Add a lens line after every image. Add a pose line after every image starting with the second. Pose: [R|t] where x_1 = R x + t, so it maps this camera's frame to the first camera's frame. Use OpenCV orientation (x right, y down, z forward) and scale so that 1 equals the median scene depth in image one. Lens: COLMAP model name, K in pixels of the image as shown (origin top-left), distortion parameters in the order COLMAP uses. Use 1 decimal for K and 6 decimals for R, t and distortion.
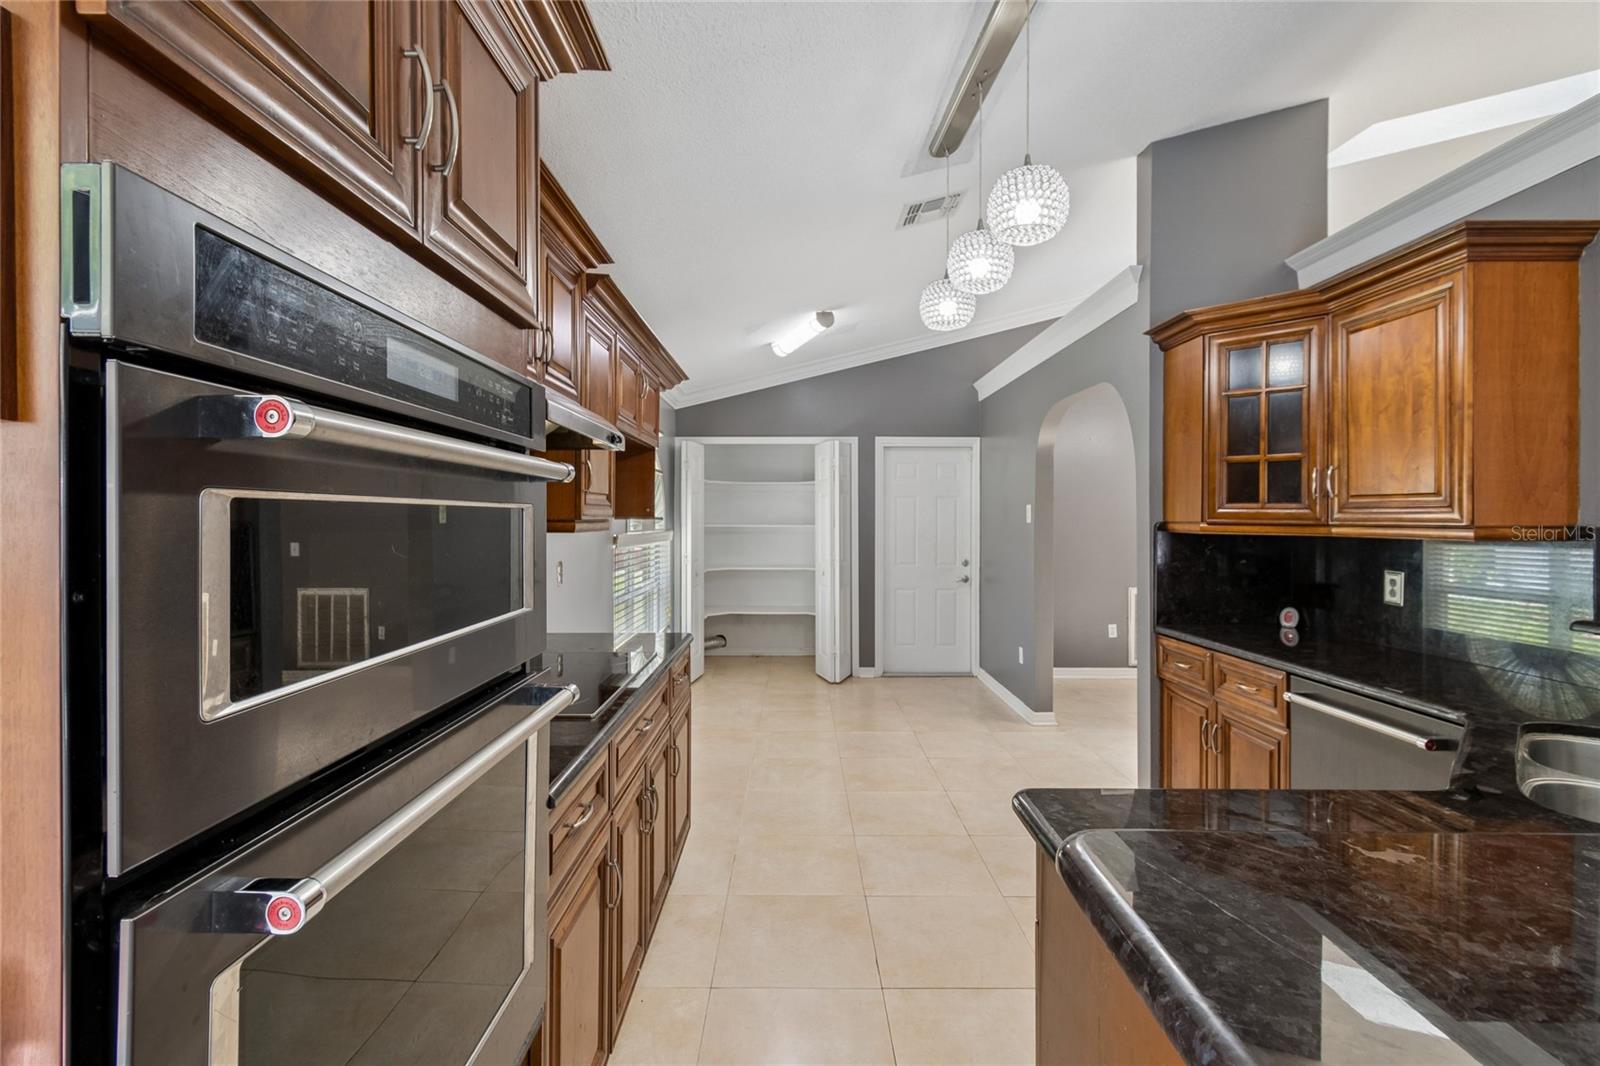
lens RADIAL K [[715.4, 0, 791.3], [0, 715.4, 522.8], [0, 0, 1]] dist [0.002415, -0.001666]
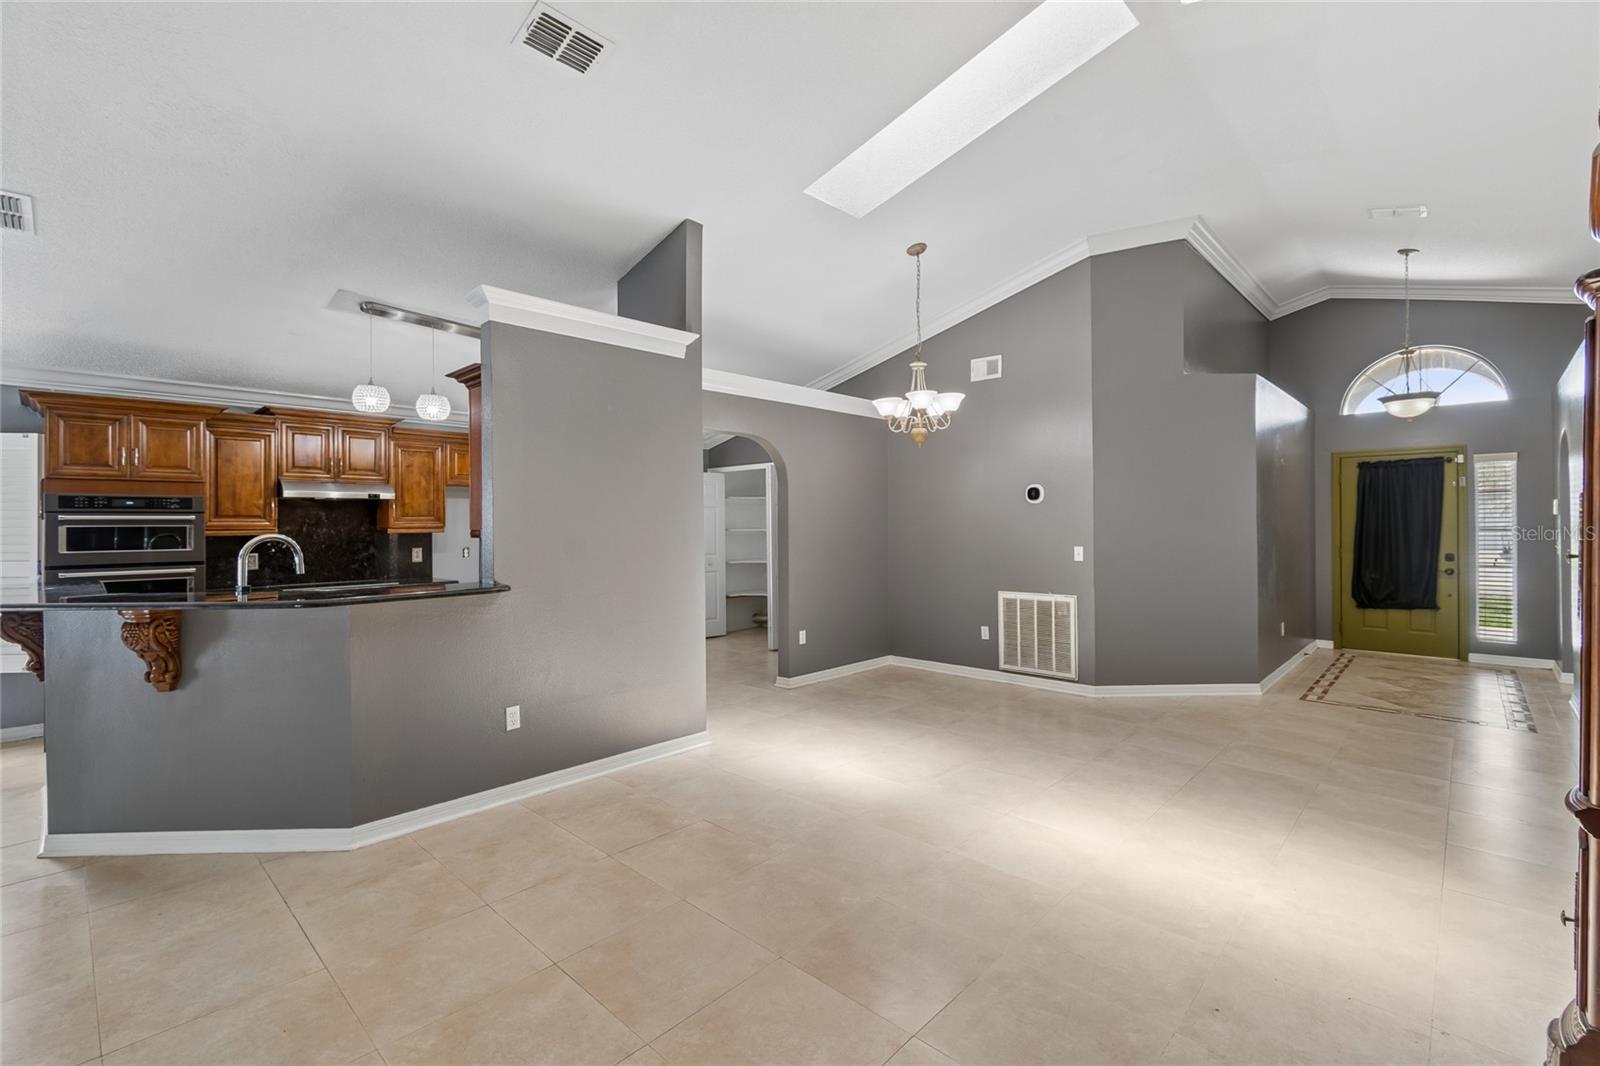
lens RADIAL K [[715.4, 0, 793.9], [0, 715.4, 520.4], [0, 0, 1]] dist [0.002415, -0.001666]
pose [[0.725355, -0.010907, -0.688289, 1.023703], [0.004993, 0.999932, -0.010585, 0.000613], [0.688357, 0.004241, 0.725360, 0.080224]]
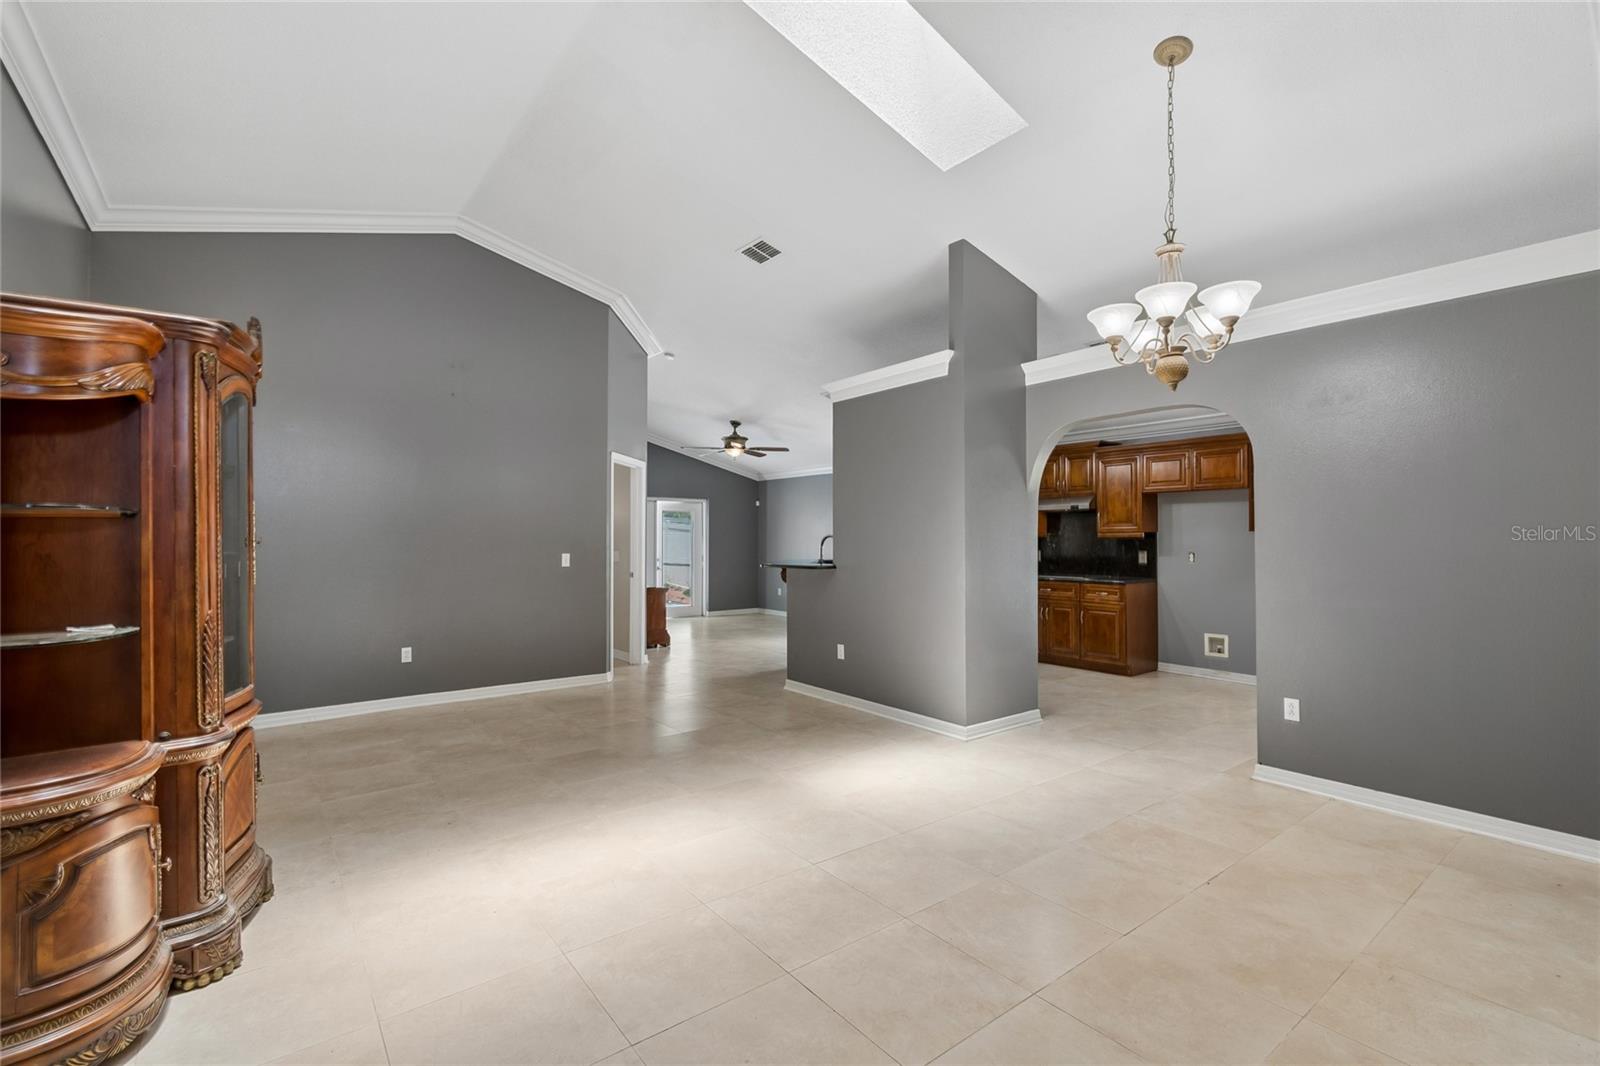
lens RADIAL K [[715.4, 0, 772.4], [0, 715.4, 515.7], [0, 0, 1]] dist [0.002415, -0.001666]
pose [[-0.808575, -0.023943, -0.587905, 1.061045], [-0.006690, 0.999481, -0.031503, 0.012003], [0.588355, -0.021540, -0.808316, 1.100354]]
